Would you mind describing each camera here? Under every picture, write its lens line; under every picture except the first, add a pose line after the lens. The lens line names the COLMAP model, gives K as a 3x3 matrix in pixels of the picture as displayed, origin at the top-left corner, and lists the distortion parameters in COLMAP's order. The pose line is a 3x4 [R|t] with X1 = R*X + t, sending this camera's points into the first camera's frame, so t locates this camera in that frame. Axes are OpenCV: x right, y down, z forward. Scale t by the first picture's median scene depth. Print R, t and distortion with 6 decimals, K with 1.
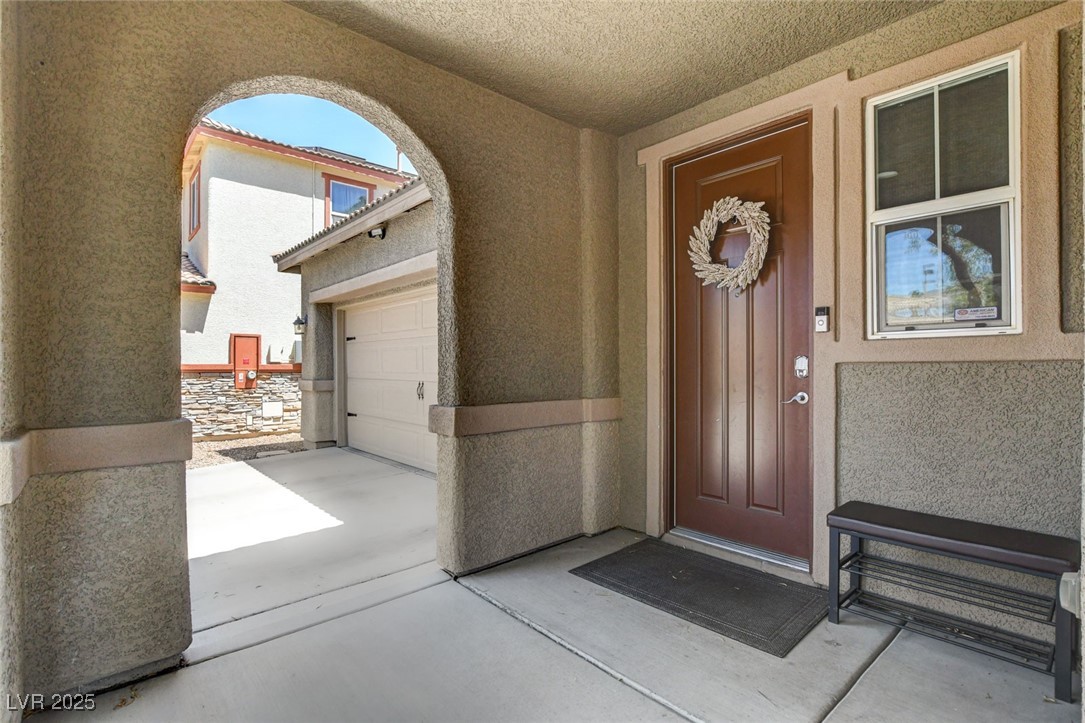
lens RADIAL K [[513.9, 0, 542.3], [0, 513.9, 365.4], [0, 0, 1]] dist [-0.017875, -0.000417]
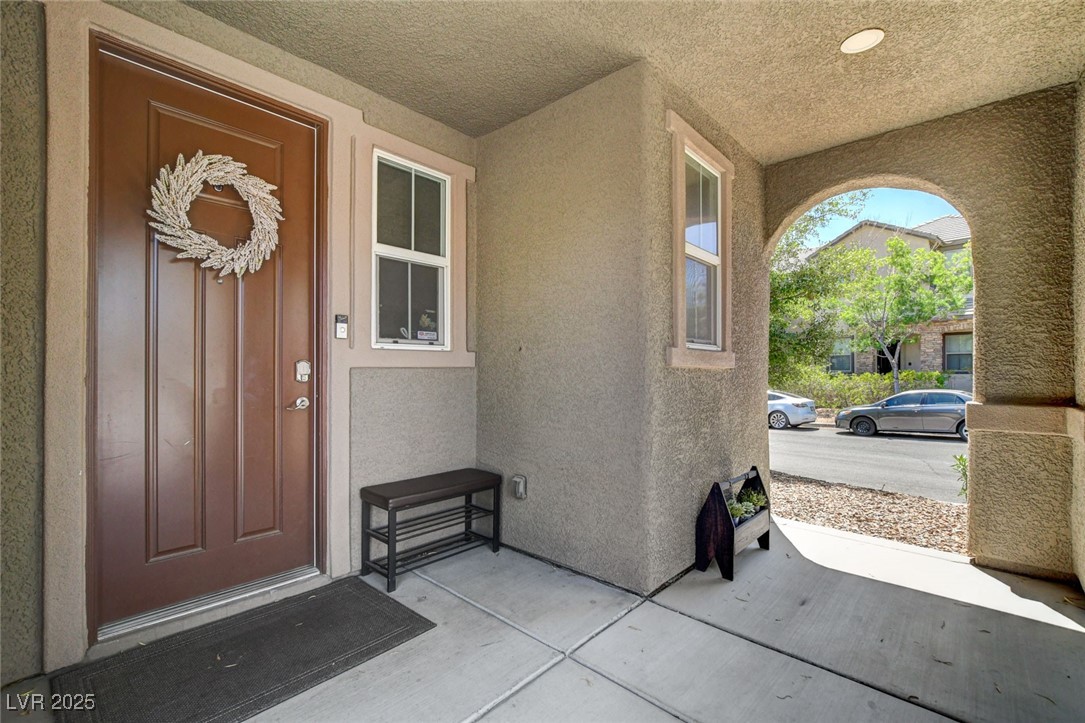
lens RADIAL K [[476.4, 0, 542.9], [0, 476.4, 366.9], [0, 0, 1]] dist [-0.000794, -0.000069]
pose [[-0.106559, 0.008904, 0.994267, -0.476220], [-0.002990, 0.999953, -0.009275, 0.001914], [-0.994302, -0.003961, -0.106527, 0.671852]]
